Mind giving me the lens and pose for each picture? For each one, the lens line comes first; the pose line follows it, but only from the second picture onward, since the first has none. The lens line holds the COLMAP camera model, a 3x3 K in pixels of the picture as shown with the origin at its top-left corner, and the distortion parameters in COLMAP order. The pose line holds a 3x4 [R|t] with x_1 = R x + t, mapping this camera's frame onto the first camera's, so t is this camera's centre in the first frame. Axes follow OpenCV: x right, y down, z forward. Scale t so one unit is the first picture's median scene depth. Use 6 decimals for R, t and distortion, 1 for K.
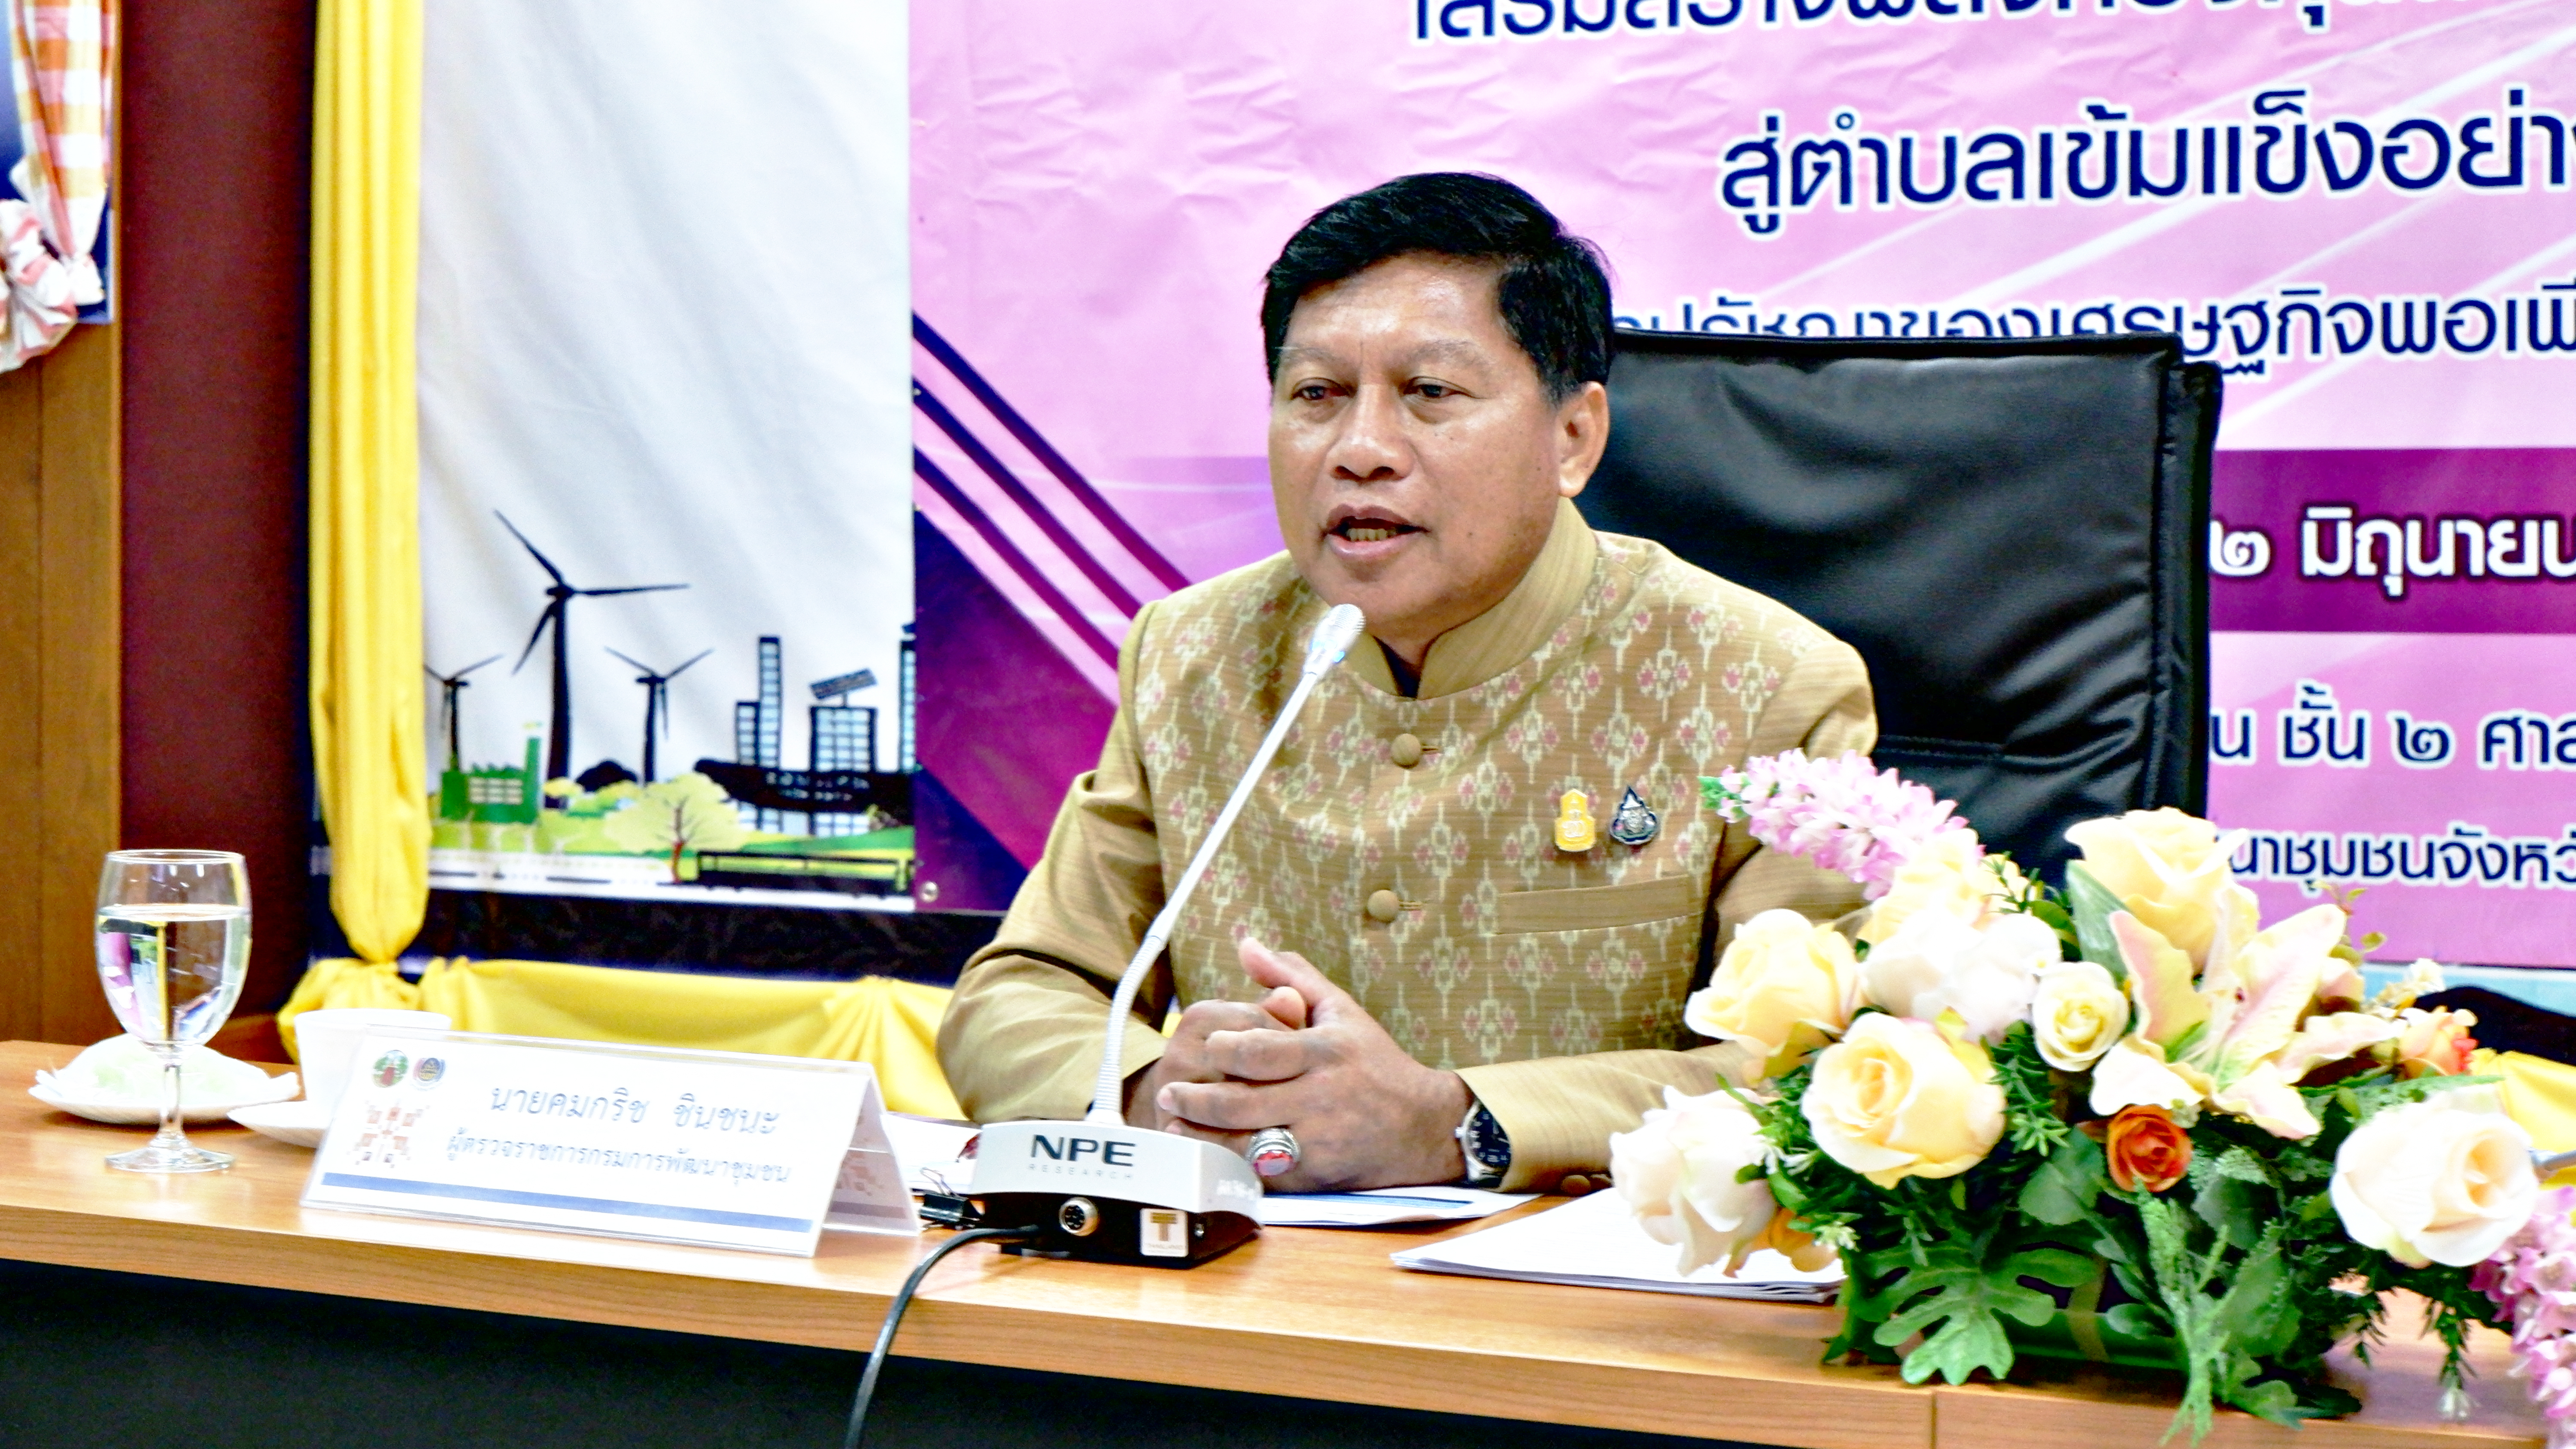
lens RADIAL K [[5108.4, 0, 1305.3], [0, 5108.4, 722.5], [0, 0, 1]] dist [-0.064993, 0.000000]
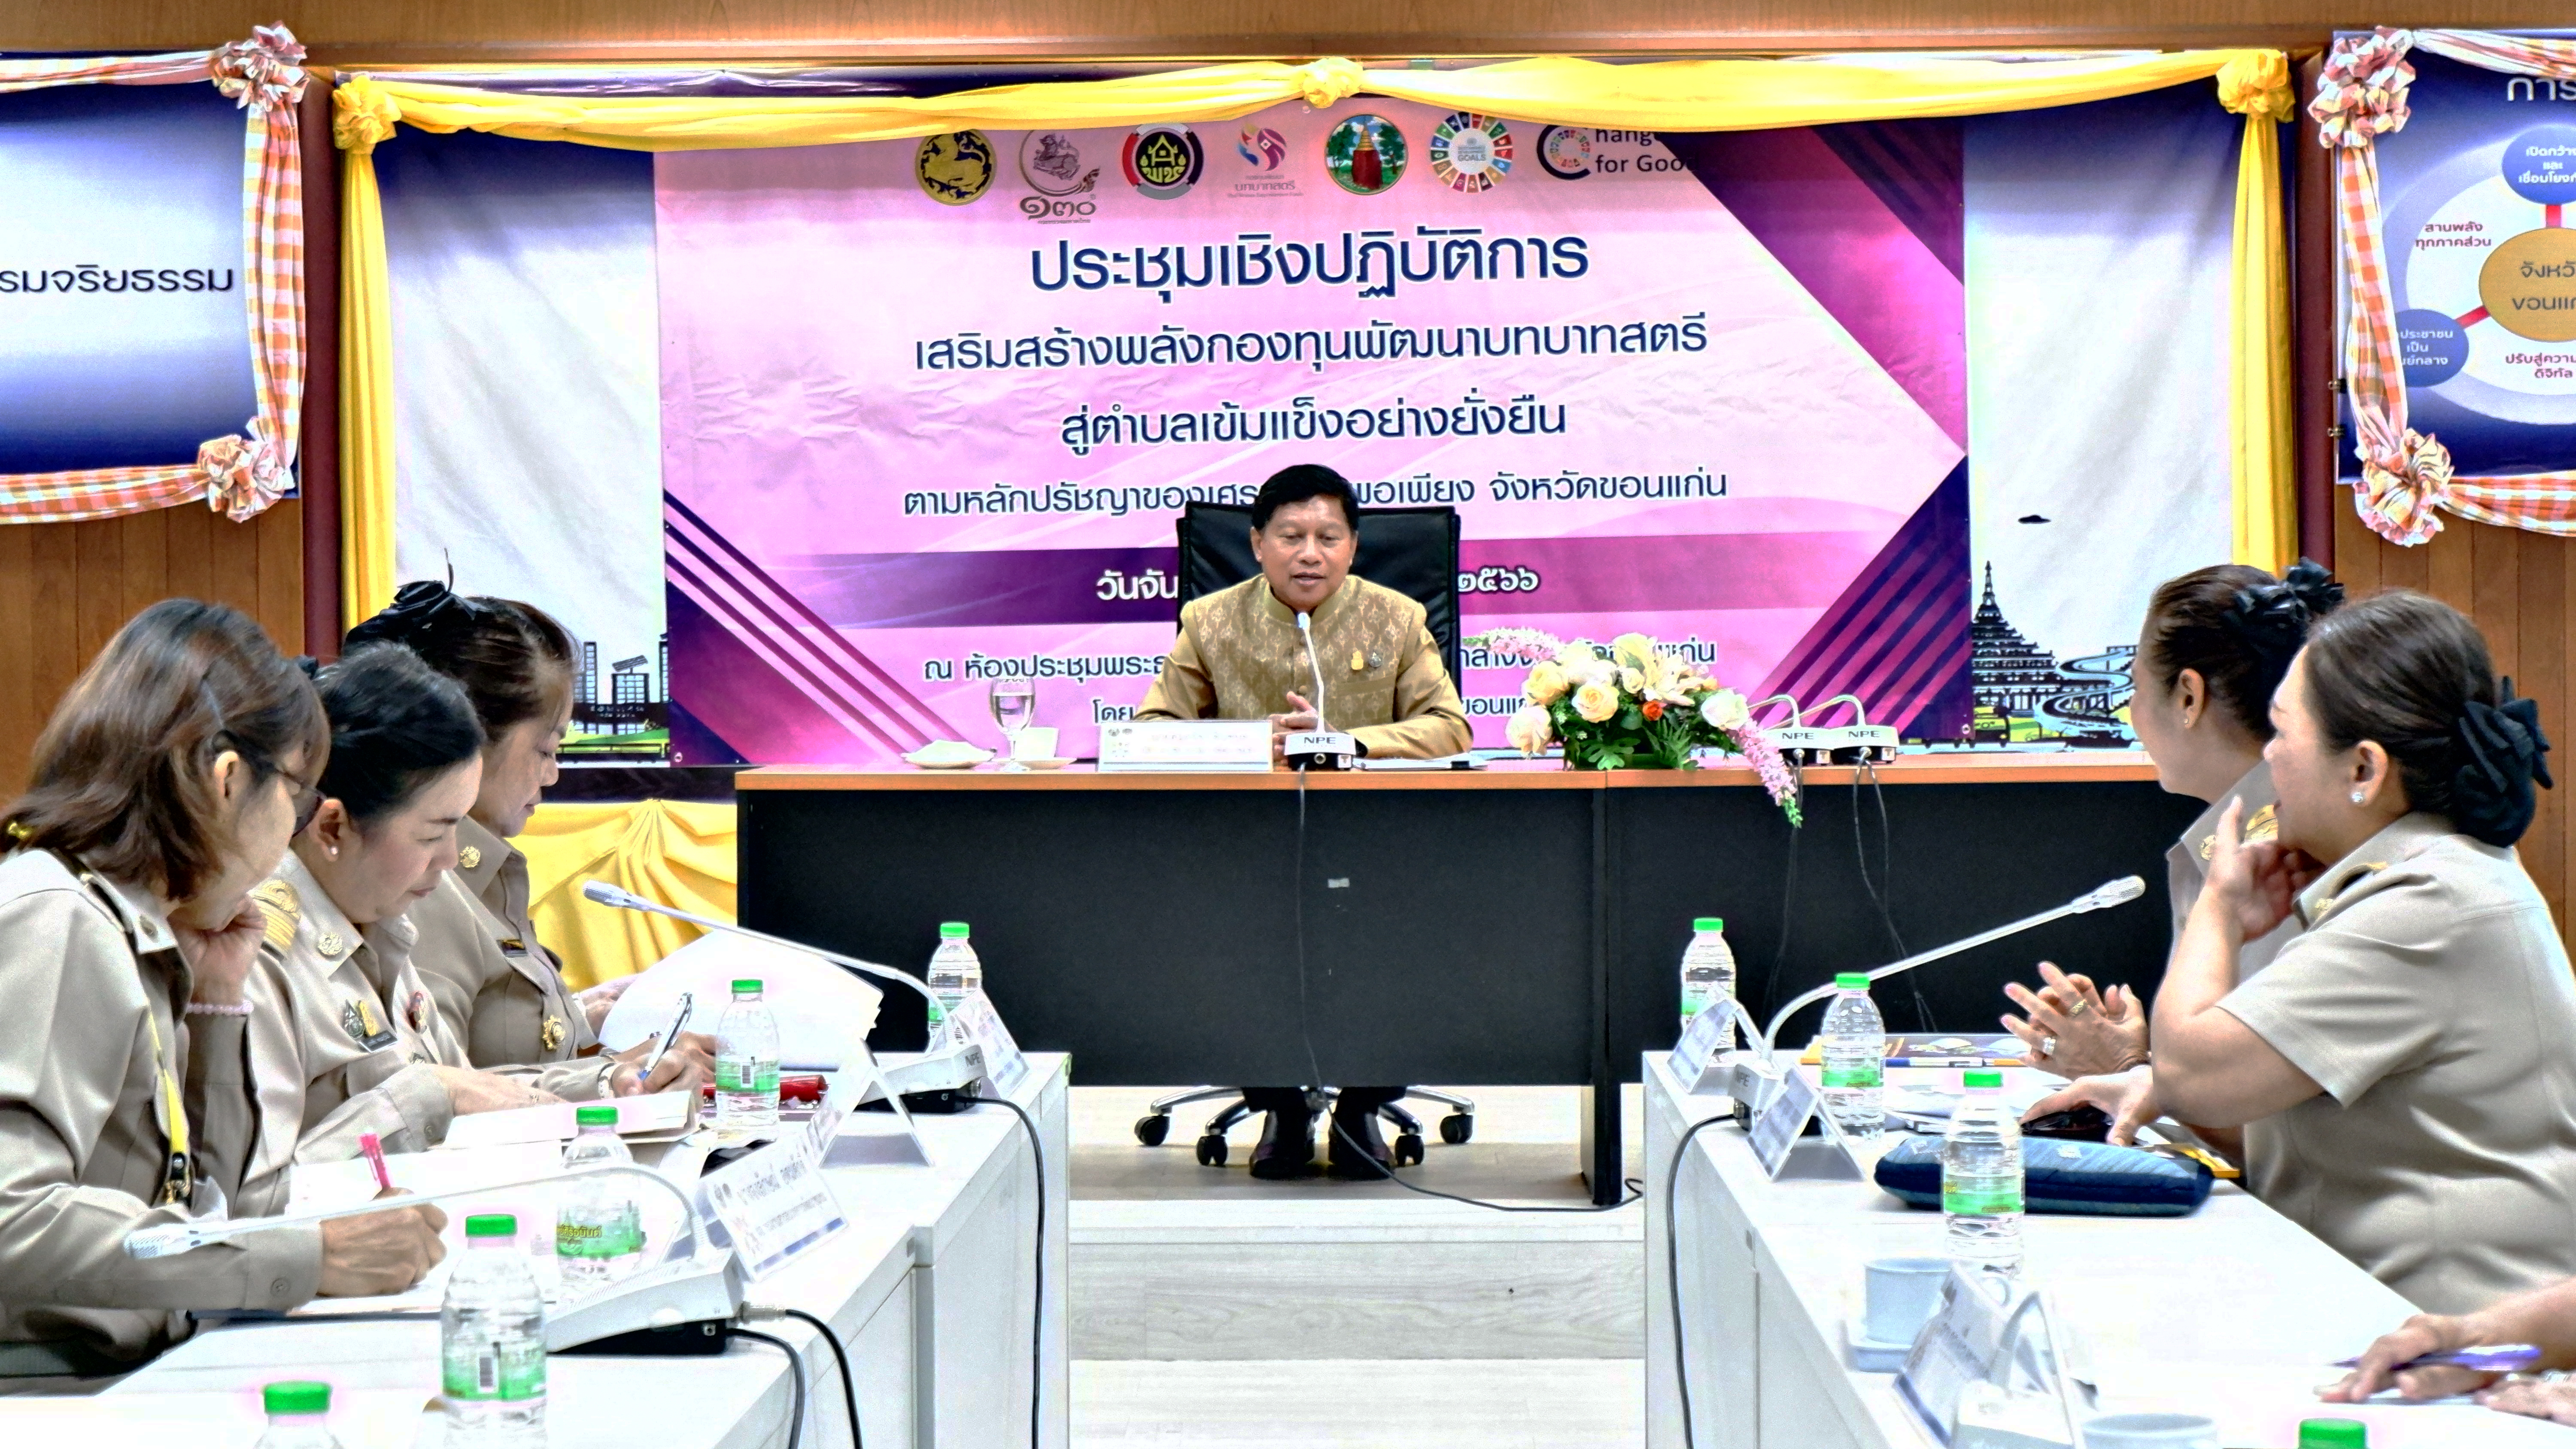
lens RADIAL K [[4856.0, 0, 1285.6], [0, 4856.0, 721.1], [0, 0, 1]] dist [-0.019470, 0.000000]
pose [[0.911681, -0.029098, 0.409868, -0.772252], [0.036241, 0.999296, -0.009668, 0.053369], [-0.409298, 0.023668, 0.912094, -1.113003]]
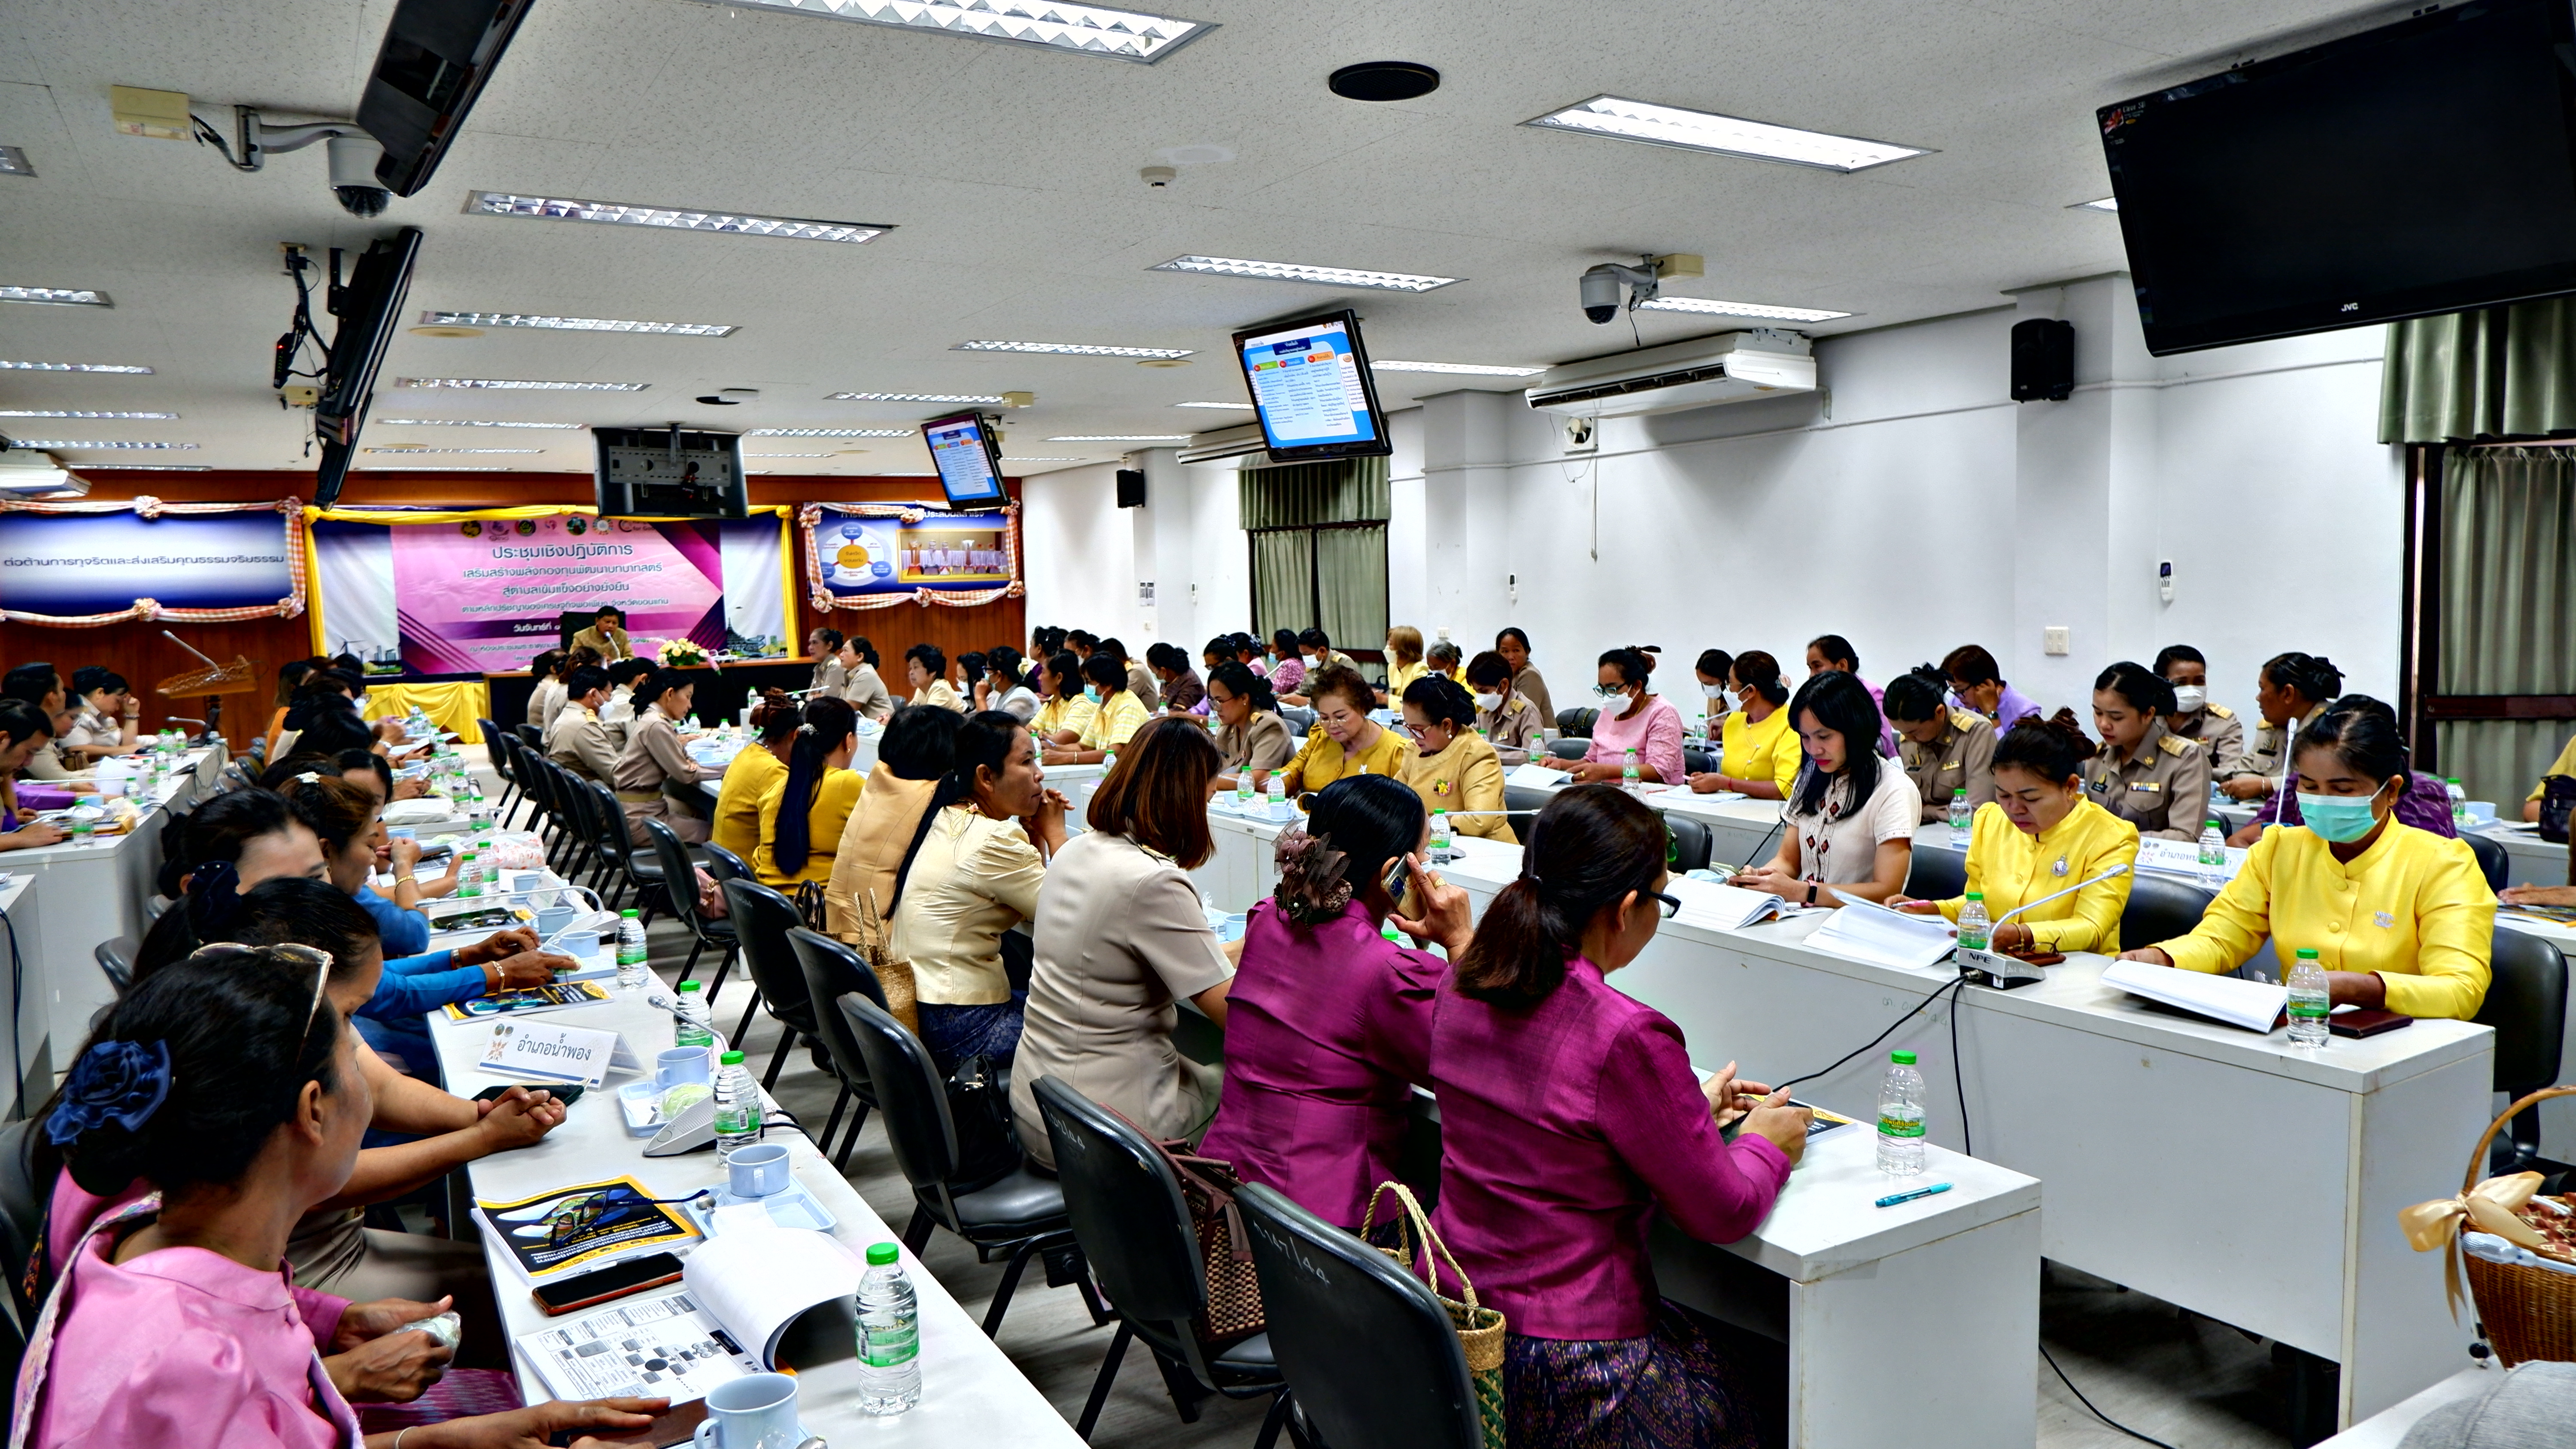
lens RADIAL K [[1710.5, 0, 1326.0], [0, 1710.5, 721.3], [0, 0, 1]] dist [-0.020332, -0.000737]
pose [[0.551945, -0.093780, 0.828591, -1.867751], [0.067636, 0.995417, 0.067608, 0.028091], [-0.831133, 0.018727, 0.555758, -2.240568]]
